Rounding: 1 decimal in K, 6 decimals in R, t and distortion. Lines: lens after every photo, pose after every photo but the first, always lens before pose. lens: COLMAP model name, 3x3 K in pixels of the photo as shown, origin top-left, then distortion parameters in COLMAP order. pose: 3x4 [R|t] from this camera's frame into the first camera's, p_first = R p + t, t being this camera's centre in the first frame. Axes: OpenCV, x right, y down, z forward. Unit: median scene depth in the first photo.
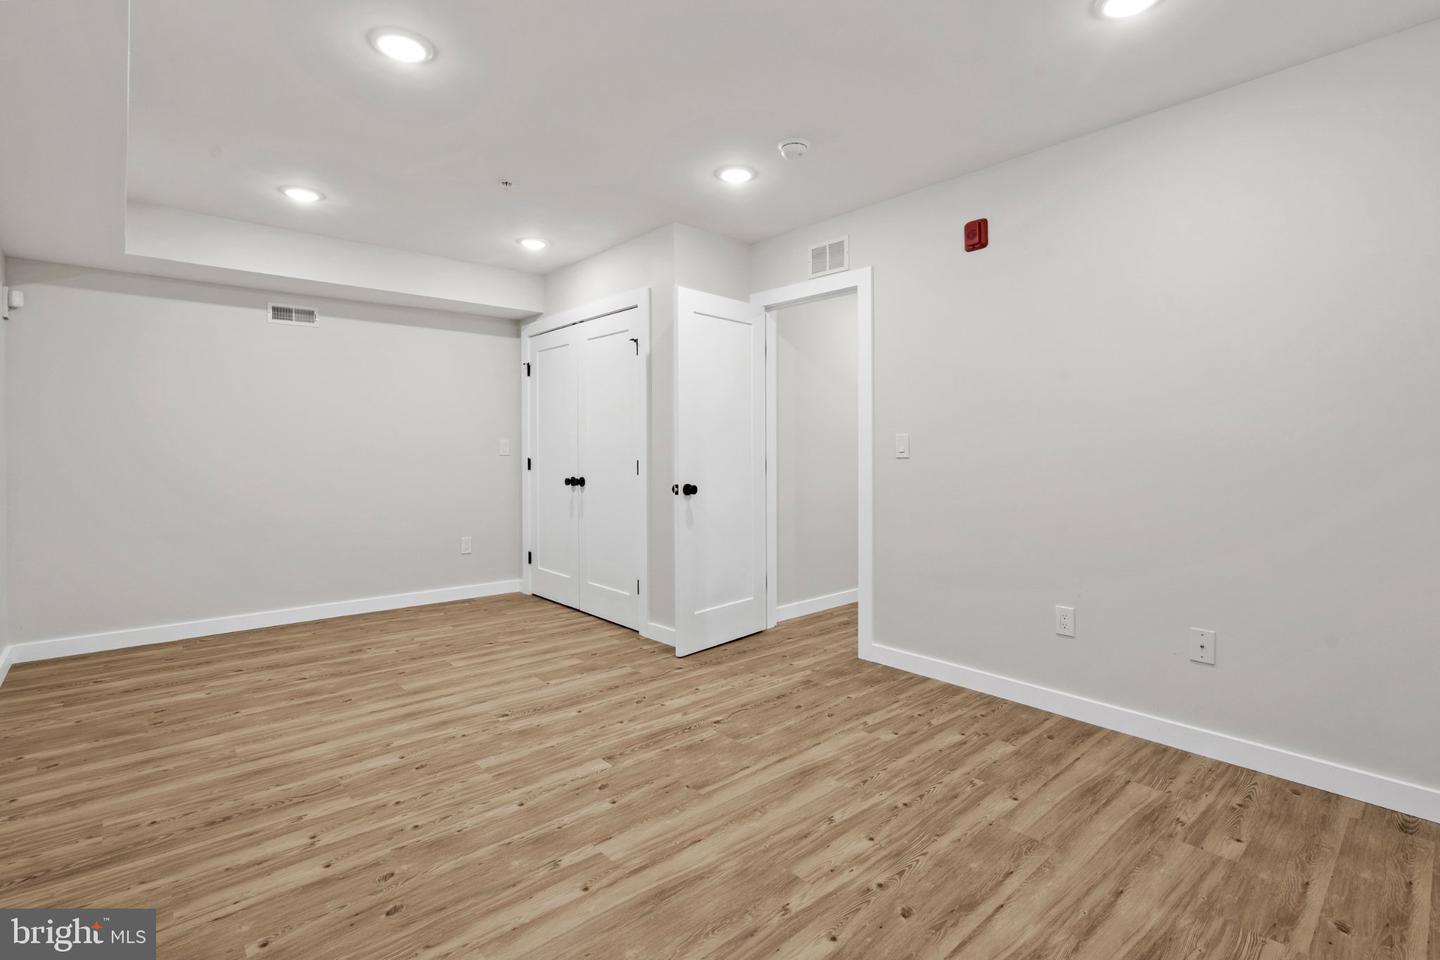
lens RADIAL K [[666.7, 0, 719.7], [0, 666.7, 456.7], [0, 0, 1]] dist [0.000889, 0.000075]
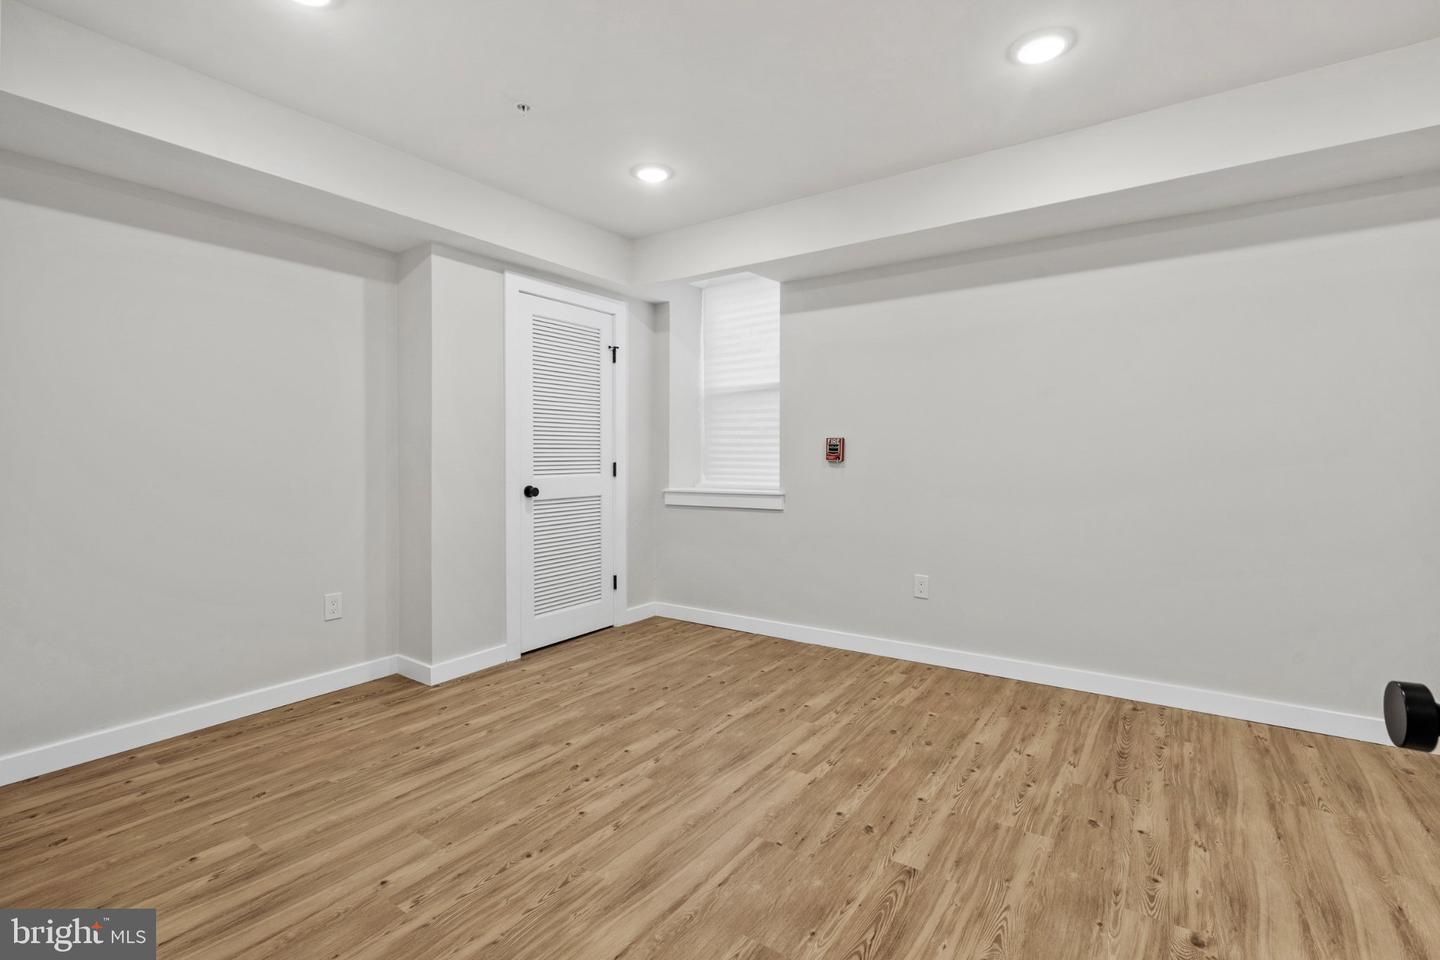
lens RADIAL K [[666.7, 0, 719.7], [0, 666.7, 456.7], [0, 0, 1]] dist [0.000889, 0.000075]
pose [[-0.972390, 0.003514, -0.233337, 0.244344], [0.000555, 0.999919, 0.012744, -0.015512], [0.233363, 0.012262, -0.972312, 1.968191]]
